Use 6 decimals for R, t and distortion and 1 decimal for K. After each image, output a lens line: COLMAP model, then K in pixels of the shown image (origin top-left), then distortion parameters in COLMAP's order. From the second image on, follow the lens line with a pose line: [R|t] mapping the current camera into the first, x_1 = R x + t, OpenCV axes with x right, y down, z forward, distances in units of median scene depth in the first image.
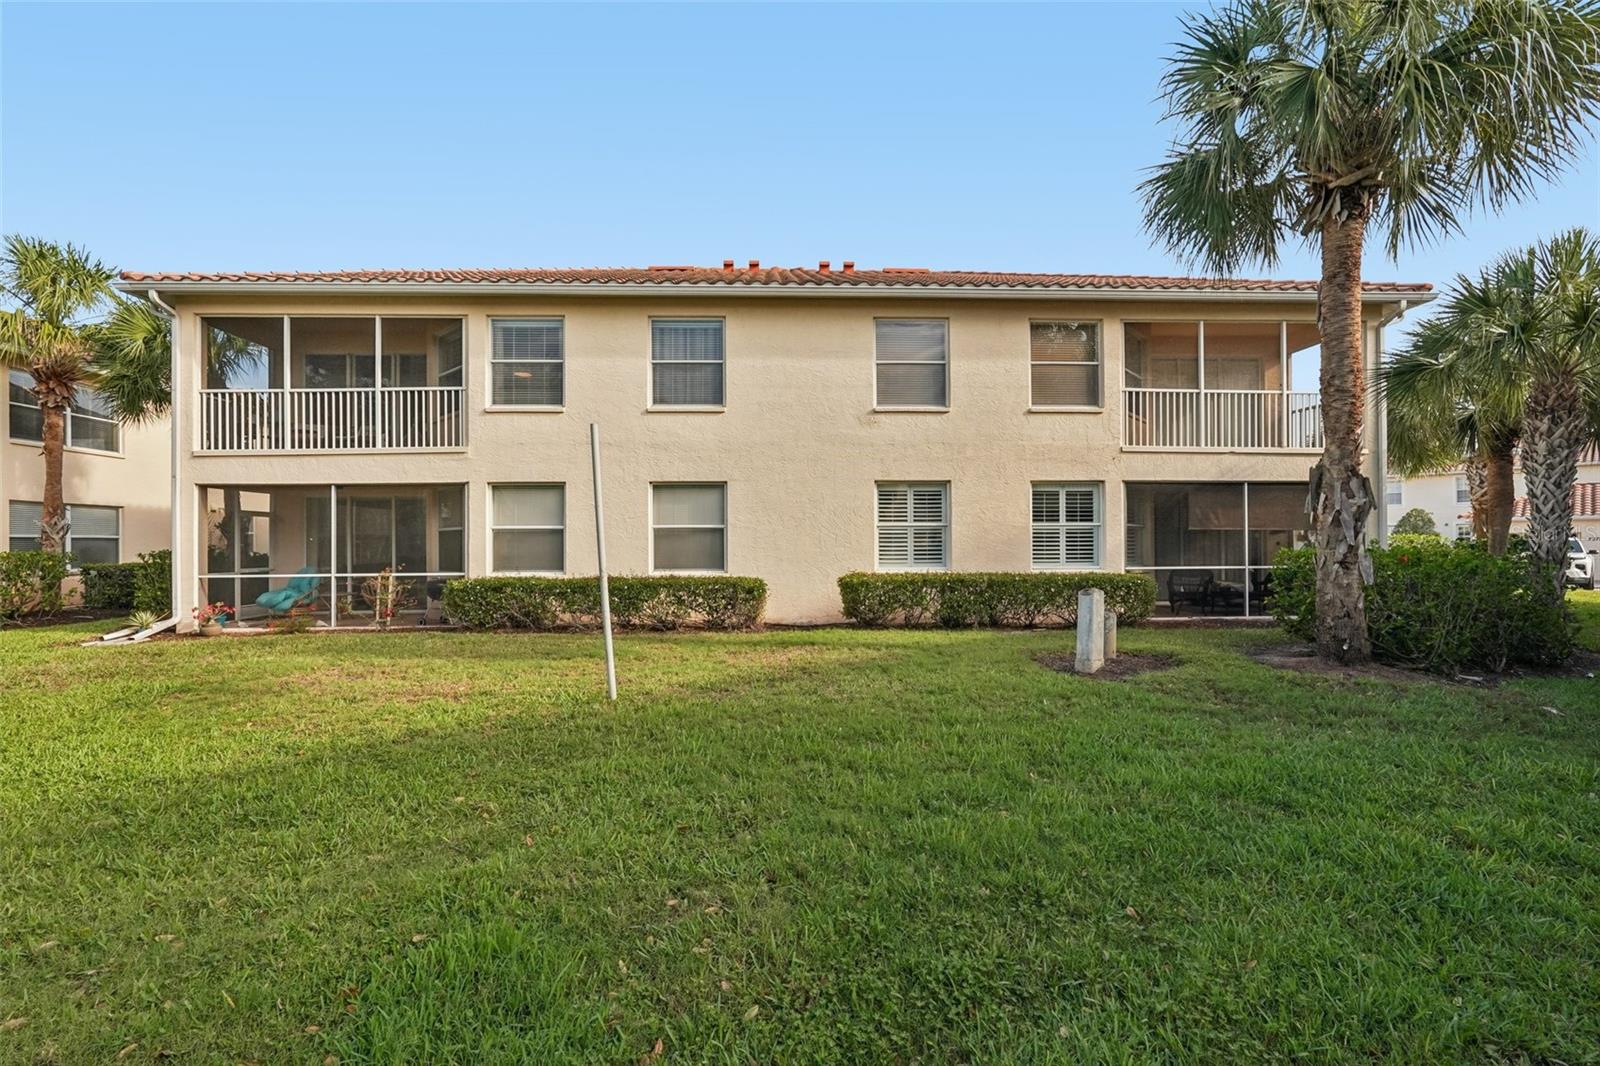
lens RADIAL K [[805.8, 0, 800.1], [0, 805.8, 553.4], [0, 0, 1]] dist [-0.014628, -0.000111]
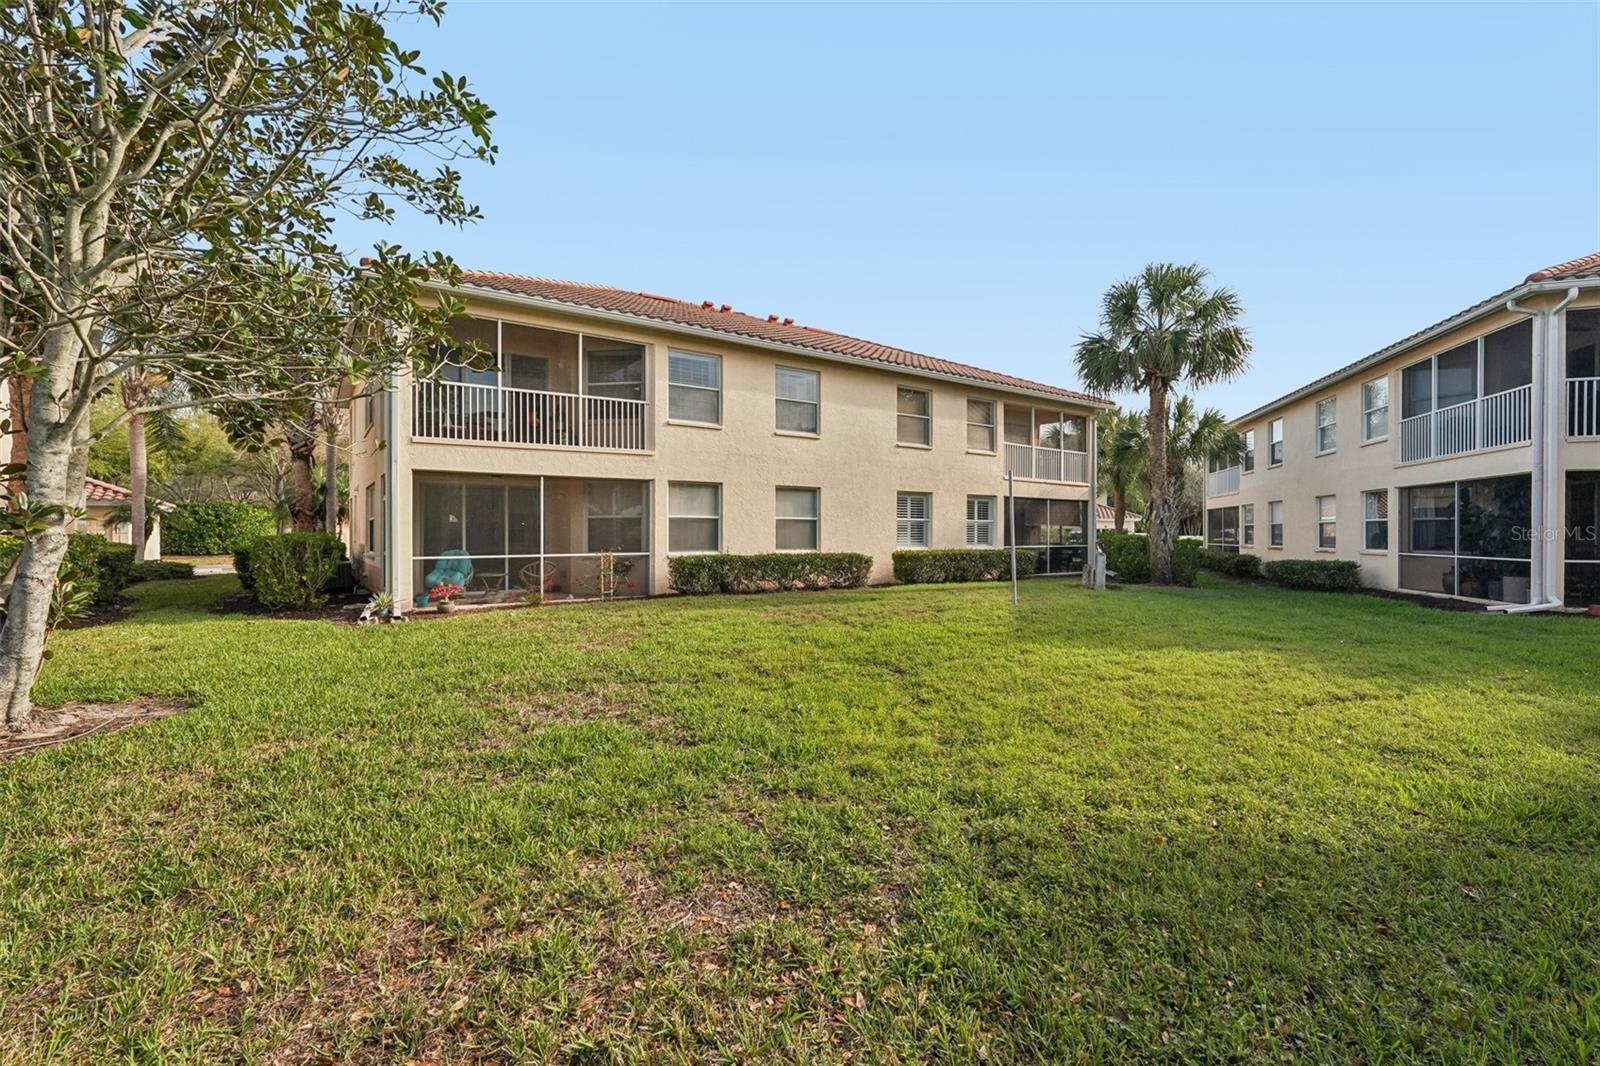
lens RADIAL K [[711.2, 0, 797.3], [0, 711.2, 543.2], [0, 0, 1]] dist [-0.002344, -0.000110]
pose [[0.840228, -0.000860, 0.542233, -0.814799], [-0.000571, 0.999997, 0.002472, 0.007320], [-0.542233, -0.002387, 0.840224, -0.045161]]
